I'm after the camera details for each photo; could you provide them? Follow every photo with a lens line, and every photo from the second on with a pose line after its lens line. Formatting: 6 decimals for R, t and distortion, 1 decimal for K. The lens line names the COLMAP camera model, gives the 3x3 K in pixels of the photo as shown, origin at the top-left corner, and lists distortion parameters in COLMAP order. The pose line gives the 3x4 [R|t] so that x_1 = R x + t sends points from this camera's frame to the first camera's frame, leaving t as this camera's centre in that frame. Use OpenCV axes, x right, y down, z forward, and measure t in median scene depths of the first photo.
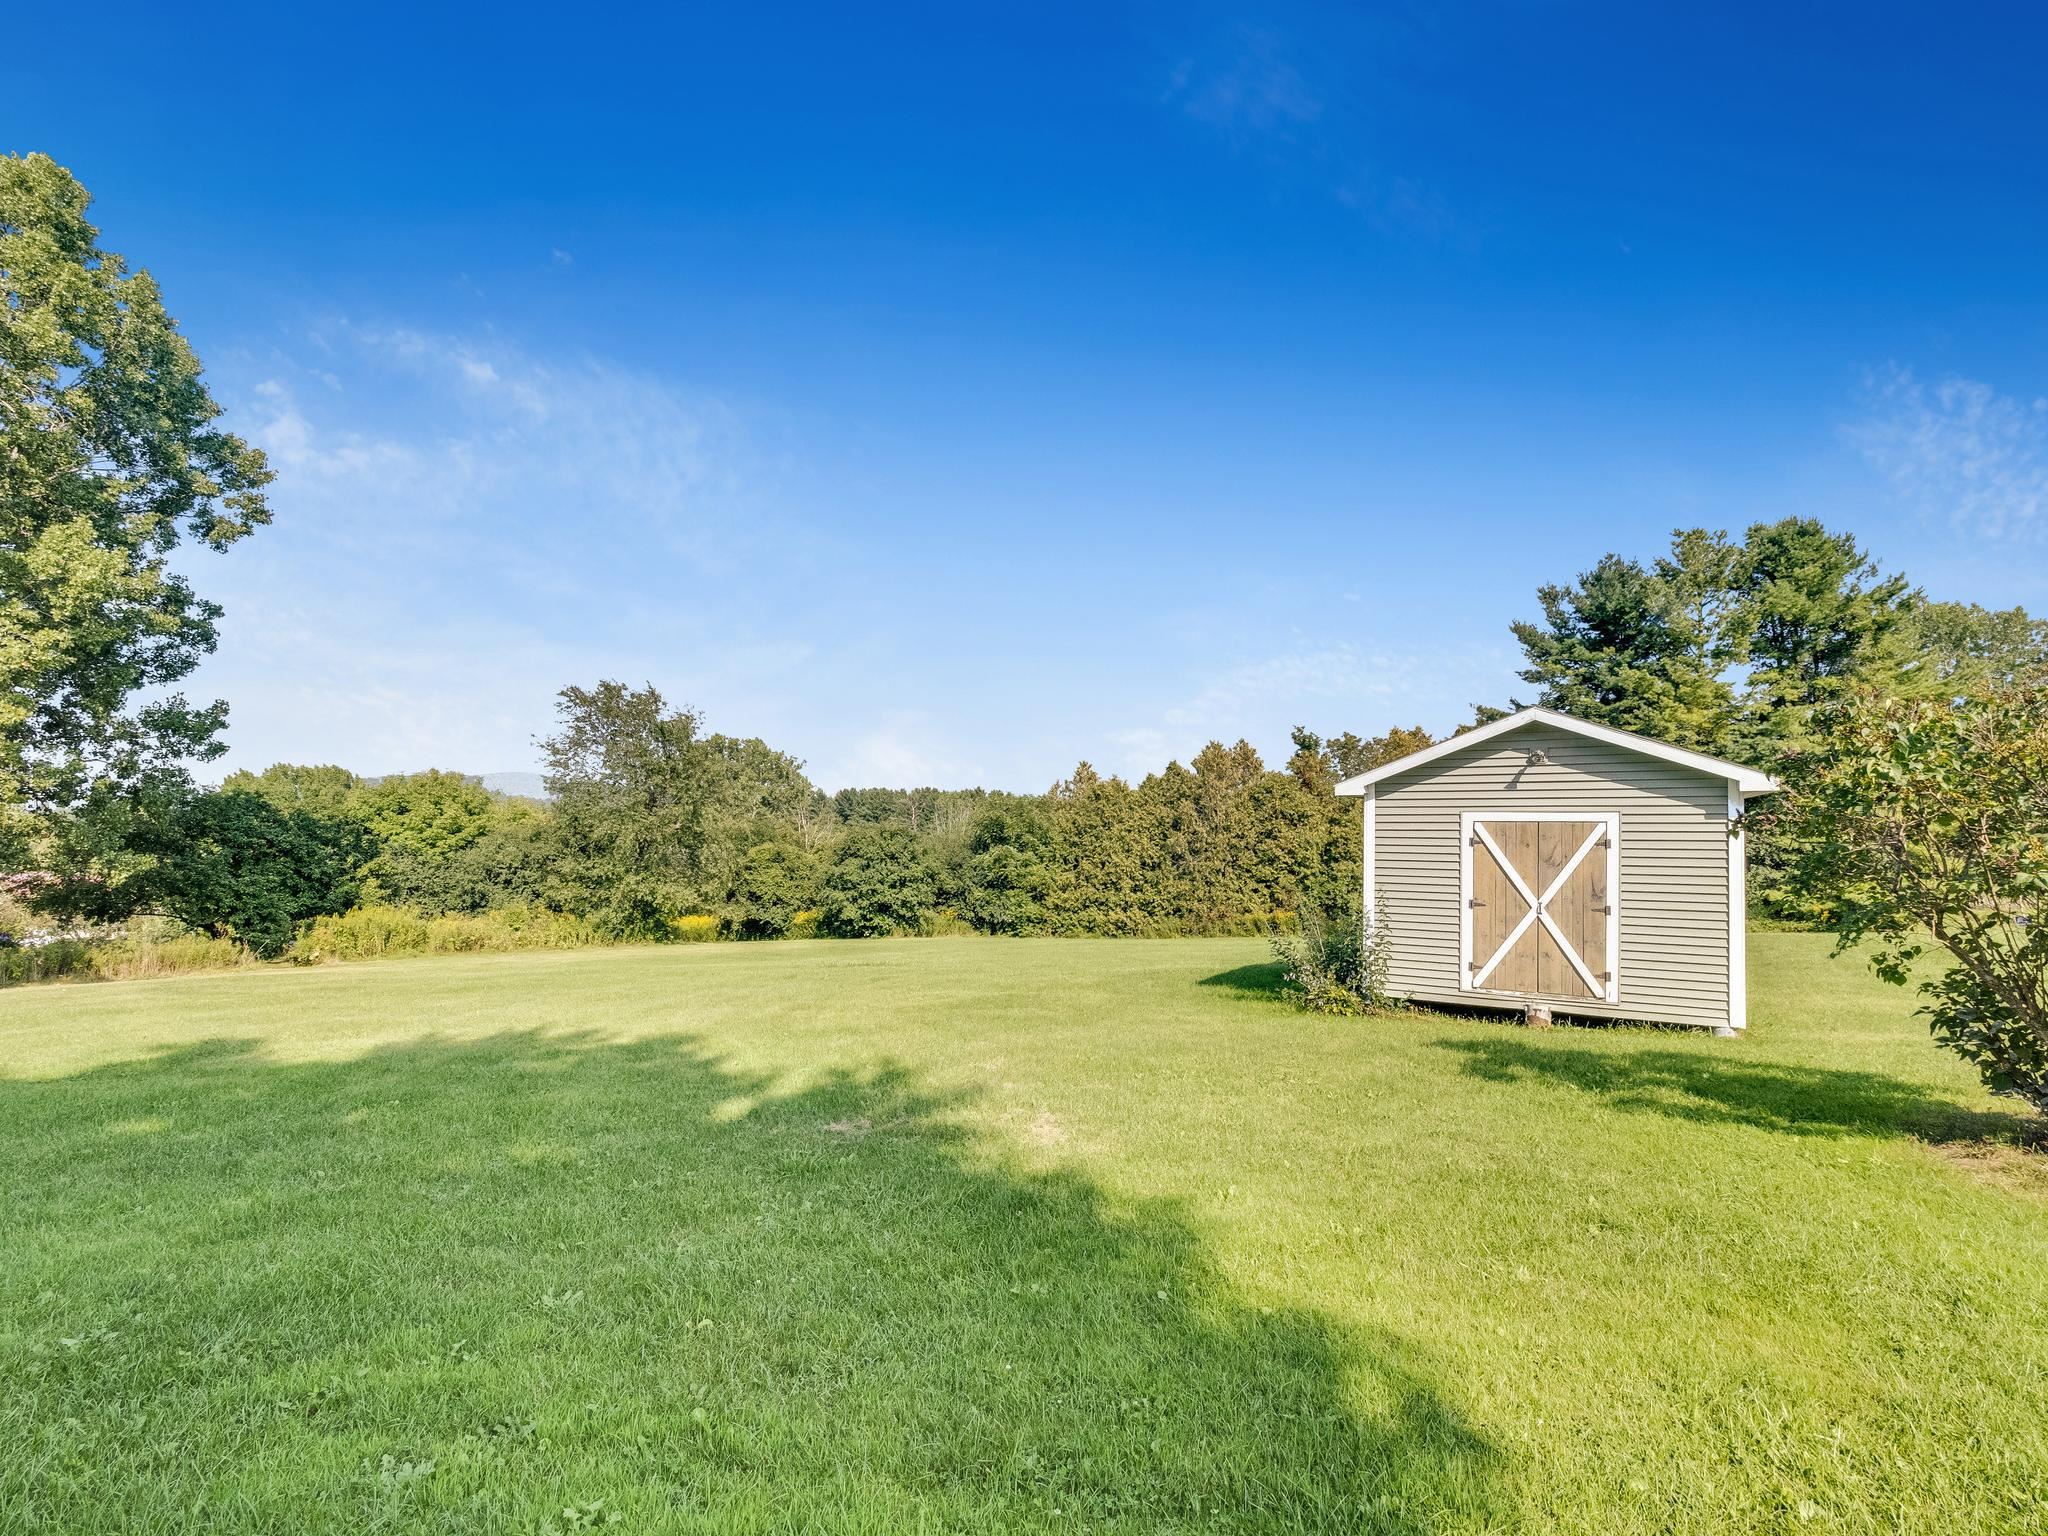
lens RADIAL K [[934.0, 0, 1026.9], [0, 934.0, 800.2], [0, 0, 1]] dist [-0.000964, -0.000281]
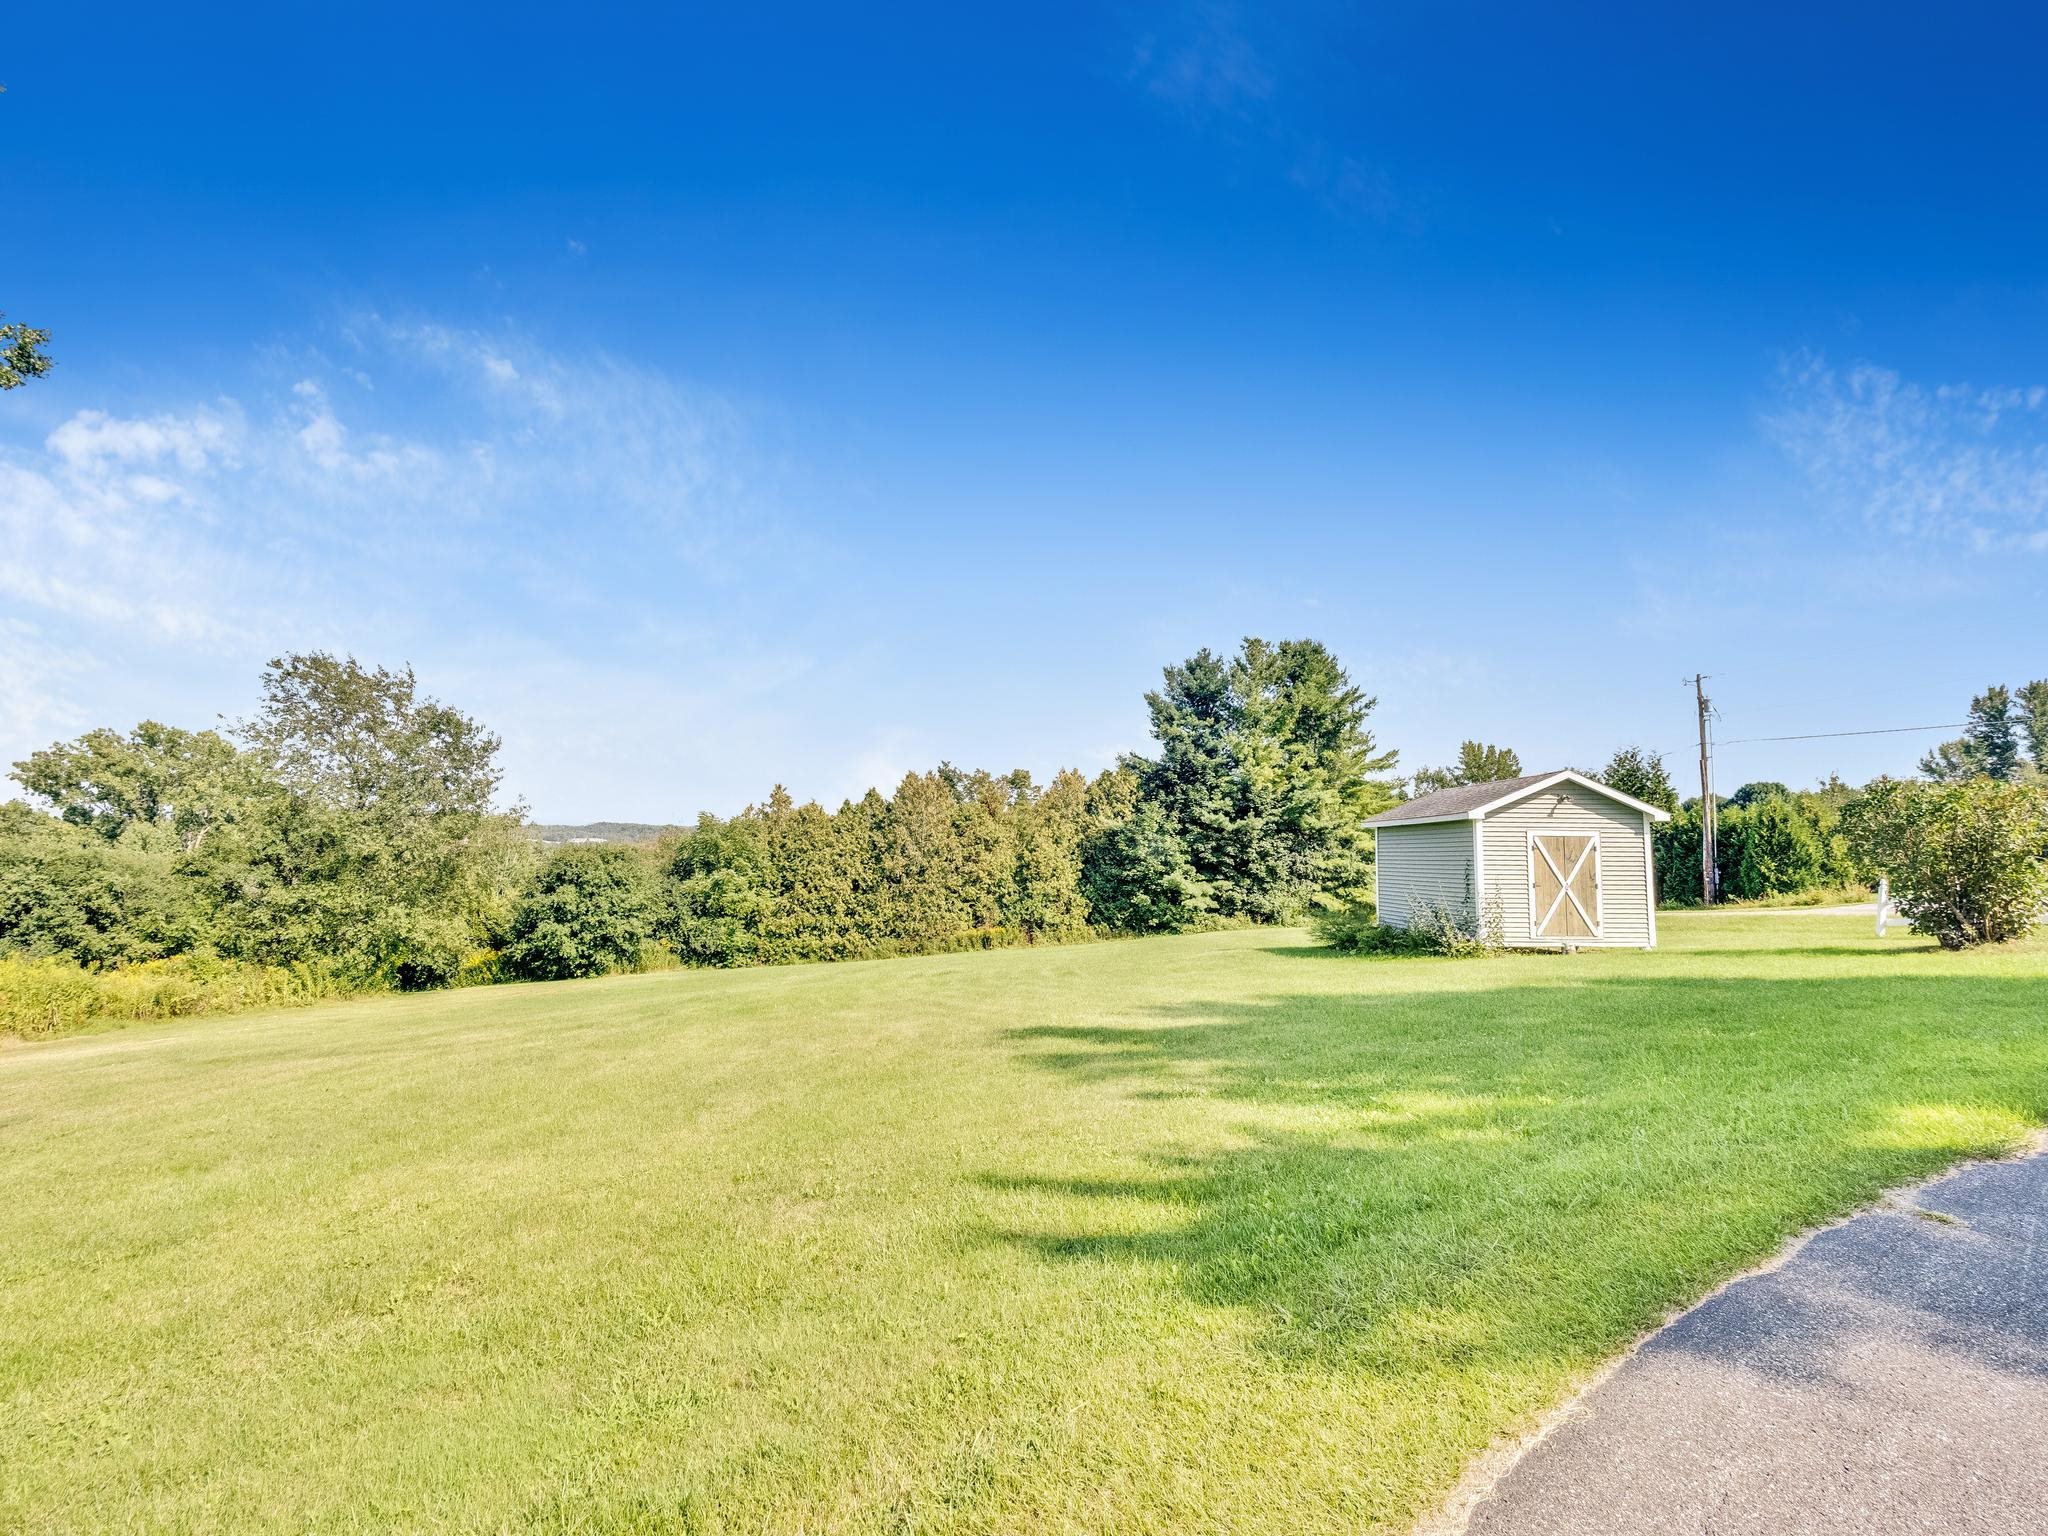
lens RADIAL K [[957.8, 0, 1024.0], [0, 957.8, 768.0], [0, 0, 1]] dist [0.000603, -0.000090]
pose [[0.820410, 0.054397, 0.569182, -0.342806], [-0.016028, 0.997261, -0.072206, 0.010998], [-0.571551, 0.050116, 0.819035, 0.030804]]
